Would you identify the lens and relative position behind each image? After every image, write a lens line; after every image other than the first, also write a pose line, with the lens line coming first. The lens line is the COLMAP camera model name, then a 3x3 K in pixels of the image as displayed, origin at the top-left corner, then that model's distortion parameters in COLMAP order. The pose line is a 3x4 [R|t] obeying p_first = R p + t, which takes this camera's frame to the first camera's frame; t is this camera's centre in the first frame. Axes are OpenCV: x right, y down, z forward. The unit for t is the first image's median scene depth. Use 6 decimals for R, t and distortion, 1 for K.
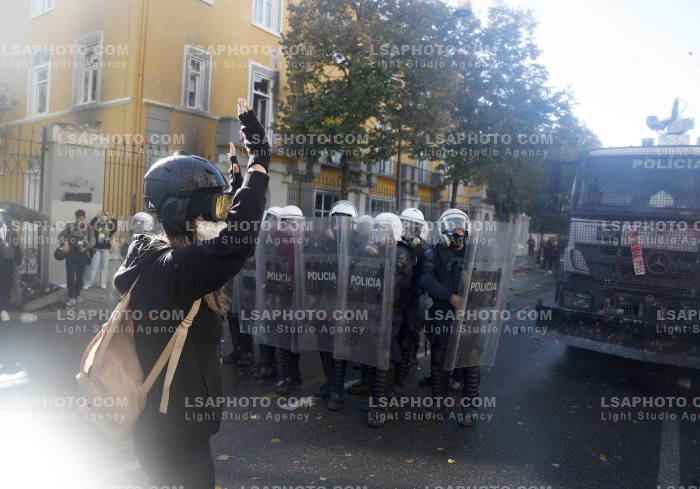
lens RADIAL K [[584.2, 0, 337.8], [0, 584.2, 245.7], [0, 0, 1]] dist [-0.130190, 0.135967]
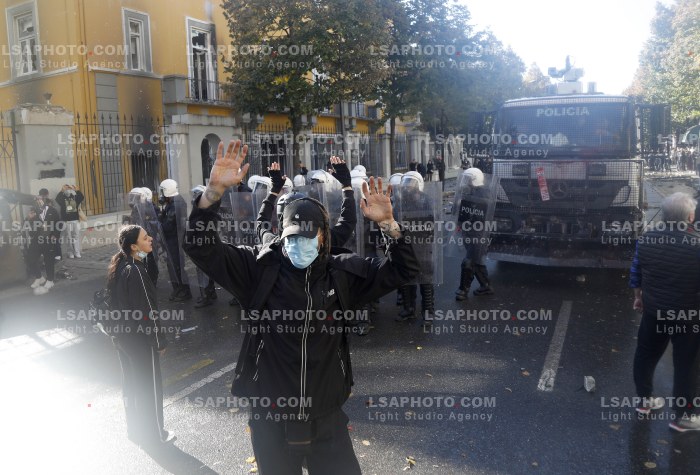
lens RADIAL K [[692.1, 0, 350.0], [0, 692.1, 237.5], [0, 0, 1]] dist [-0.069605, 0.011786]
pose [[0.984456, -0.110423, 0.136578, -0.083468], [0.093782, 0.987990, 0.122808, -0.062862], [-0.148499, -0.108090, 0.982988, -0.305111]]
